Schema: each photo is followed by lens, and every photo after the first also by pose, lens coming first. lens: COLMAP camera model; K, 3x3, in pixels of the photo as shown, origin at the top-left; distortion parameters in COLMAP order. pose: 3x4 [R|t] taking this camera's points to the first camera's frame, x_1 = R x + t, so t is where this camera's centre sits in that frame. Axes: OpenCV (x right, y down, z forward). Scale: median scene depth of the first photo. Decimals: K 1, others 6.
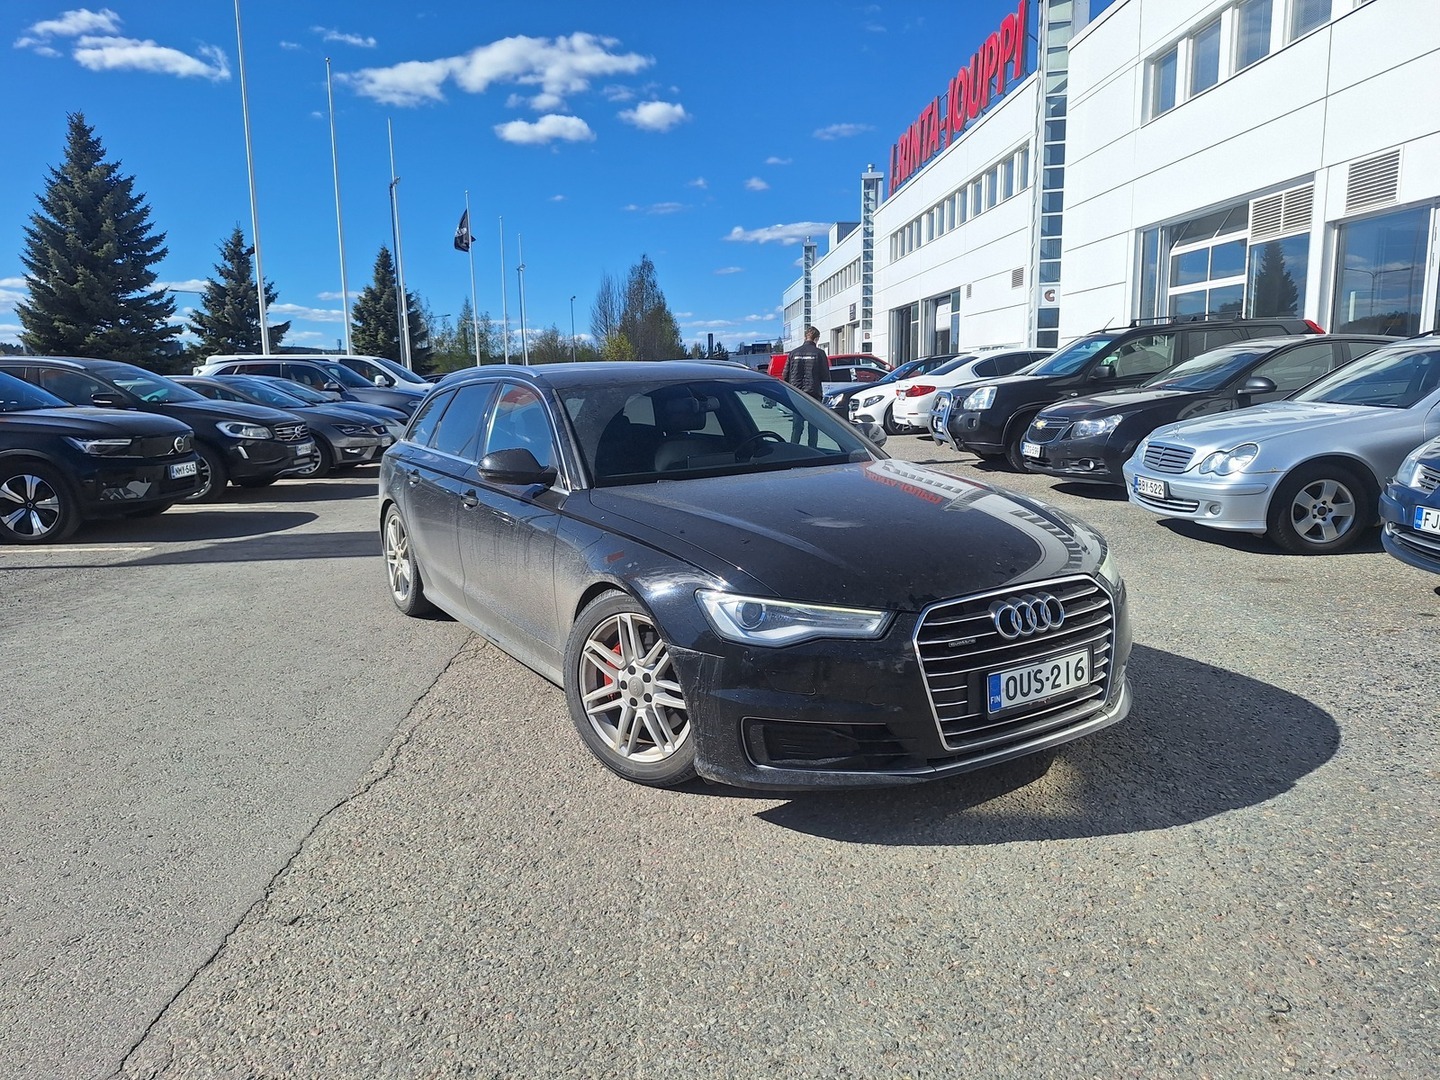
lens RADIAL K [[995.8, 0, 718.8], [0, 995.8, 587.8], [0, 0, 1]] dist [0.027644, -0.018626]
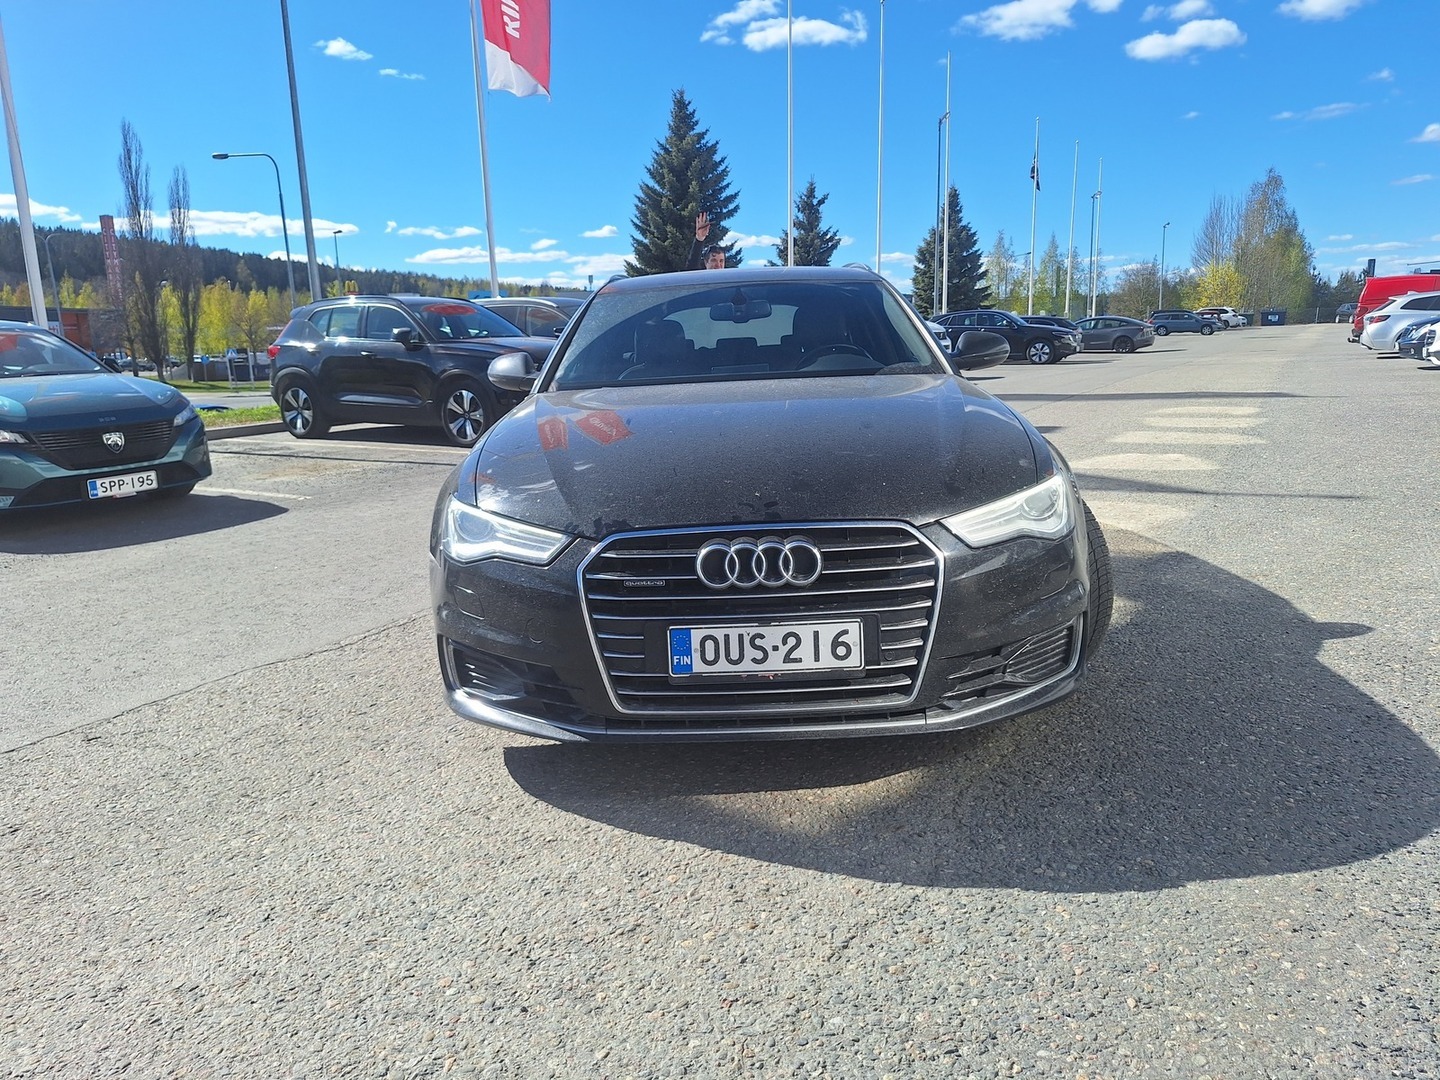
lens RADIAL K [[1009.9, 0, 720.0], [0, 1009.9, 540.0], [0, 0, 1]] dist [0.096668, -0.079062]
pose [[0.849089, 0.102392, -0.518232, 0.656331], [-0.099981, 0.994453, 0.032672, -0.011760], [0.518703, 0.024072, 0.854616, 0.299781]]
